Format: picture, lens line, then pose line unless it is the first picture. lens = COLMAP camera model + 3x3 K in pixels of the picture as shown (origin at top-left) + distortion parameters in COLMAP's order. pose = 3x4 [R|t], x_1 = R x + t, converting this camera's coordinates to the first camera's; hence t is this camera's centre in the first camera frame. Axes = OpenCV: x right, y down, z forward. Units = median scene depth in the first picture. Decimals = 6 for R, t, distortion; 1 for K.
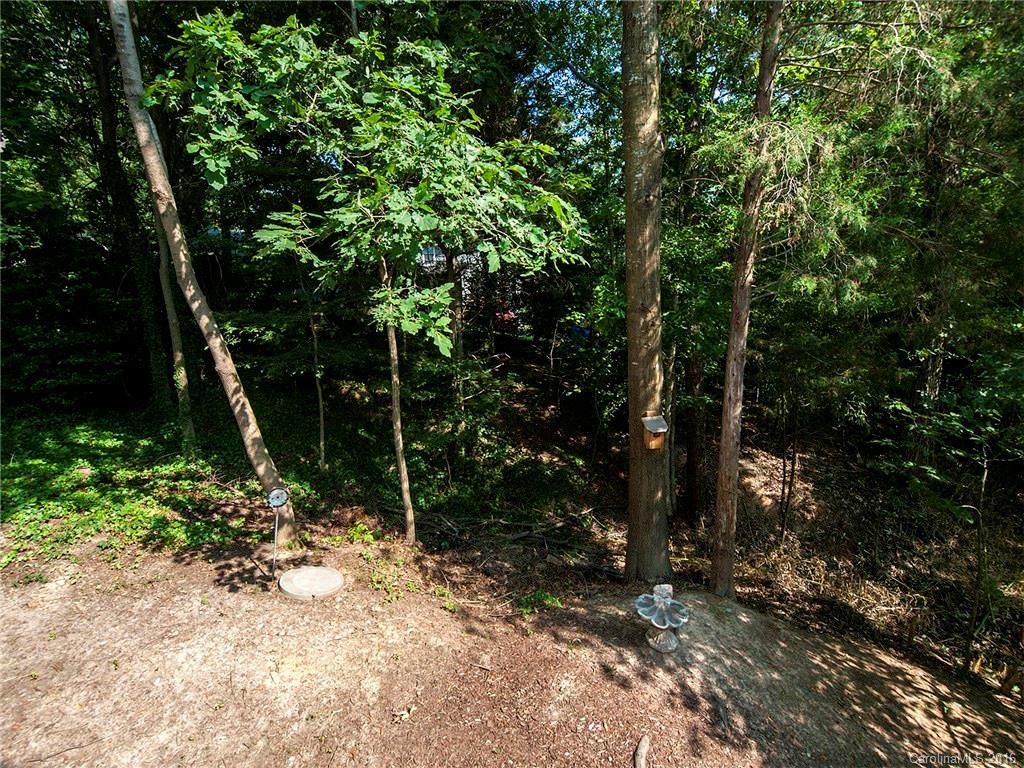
lens RADIAL K [[444.2, 0, 501.7], [0, 444.2, 346.8], [0, 0, 1]] dist [0.014895, -0.002600]
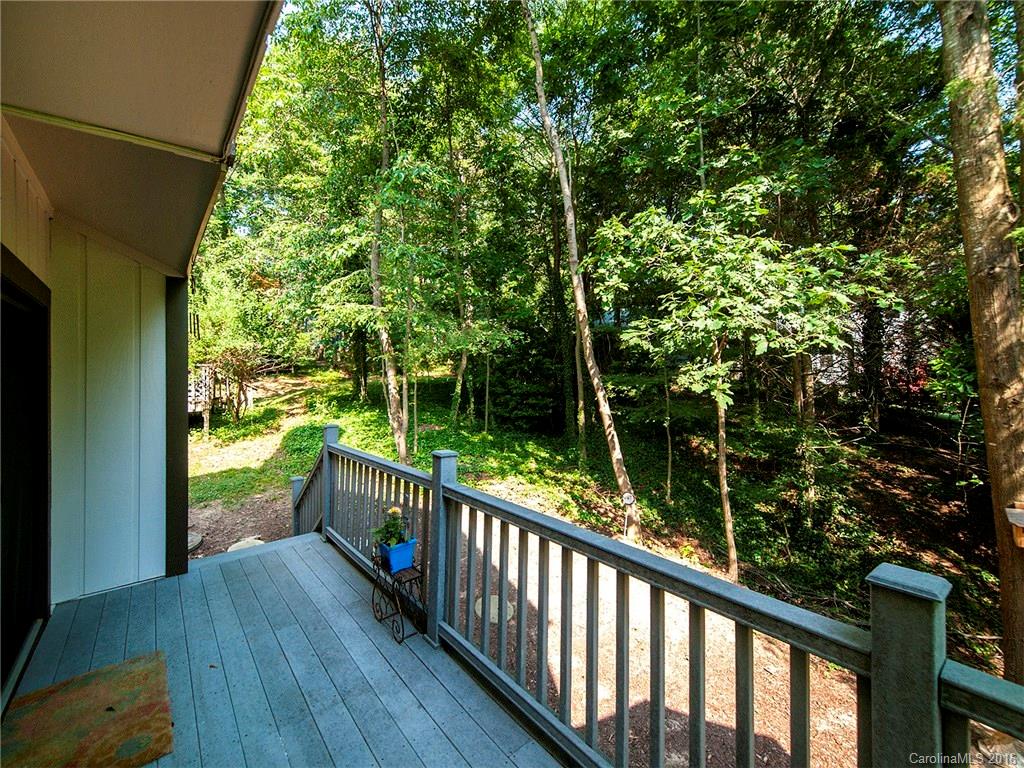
lens RADIAL K [[418.7, 0, 512.9], [0, 418.7, 370.4], [0, 0, 1]] dist [0.003194, -0.004339]
pose [[0.704204, 0.018032, -0.709769, 0.201739], [-0.082965, 0.994919, -0.057038, 0.016162], [0.705134, 0.099053, 0.702121, -0.286385]]
